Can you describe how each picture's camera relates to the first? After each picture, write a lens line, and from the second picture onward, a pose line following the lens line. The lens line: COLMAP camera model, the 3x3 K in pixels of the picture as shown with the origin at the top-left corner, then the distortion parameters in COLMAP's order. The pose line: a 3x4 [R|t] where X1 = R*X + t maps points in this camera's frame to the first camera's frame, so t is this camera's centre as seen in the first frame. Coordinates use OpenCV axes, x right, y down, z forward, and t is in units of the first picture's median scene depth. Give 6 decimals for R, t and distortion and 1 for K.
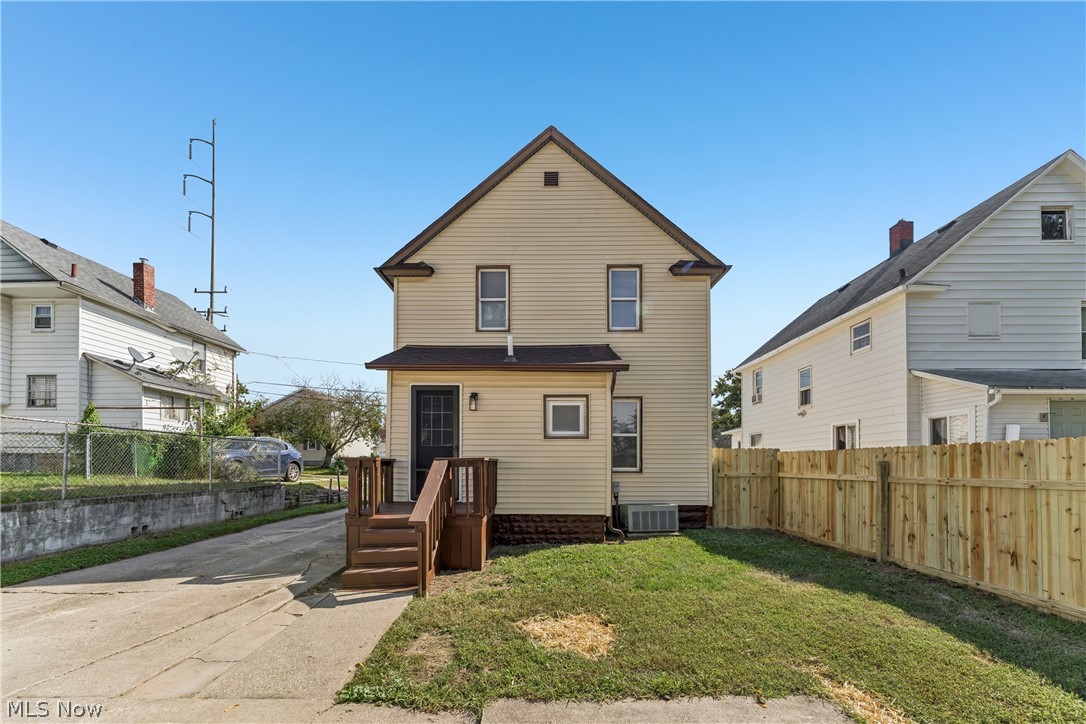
lens RADIAL K [[434.1, 0, 539.6], [0, 434.1, 363.2], [0, 0, 1]] dist [-0.000227, -0.000019]
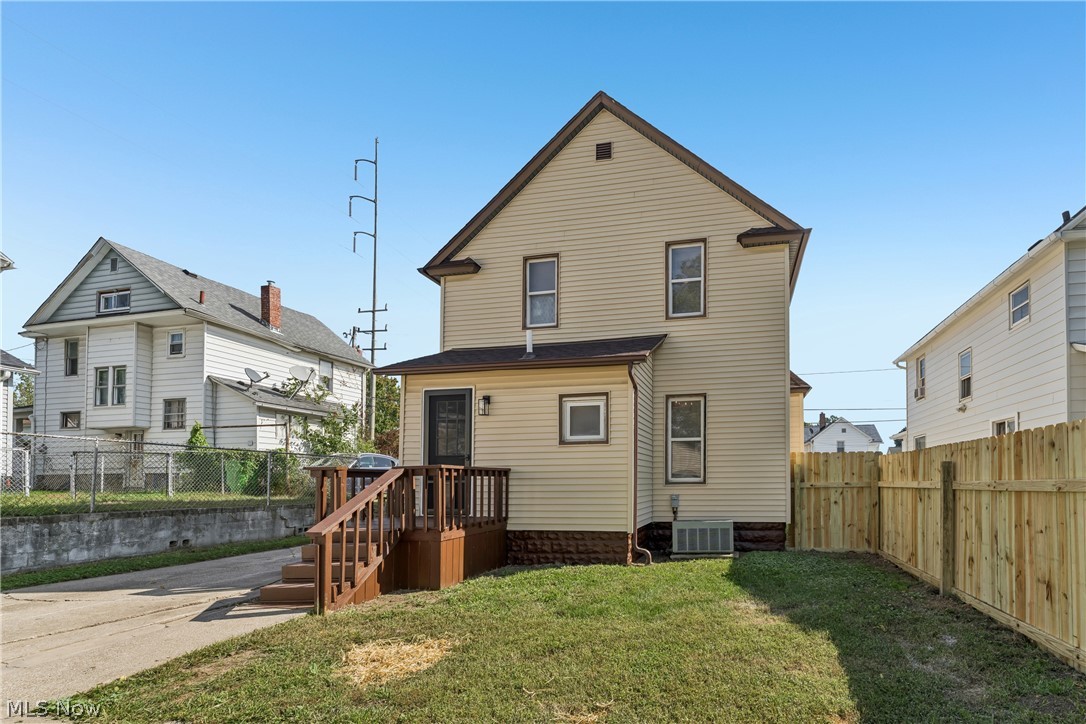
lens RADIAL K [[486.3, 0, 543.0], [0, 486.3, 362.0], [0, 0, 1]] dist [0.000046, -0.000054]
pose [[0.984471, -0.051244, -0.167901, 0.133107], [0.050505, 0.998686, -0.008668, 0.012452], [0.168124, 0.000054, 0.985766, 0.022363]]
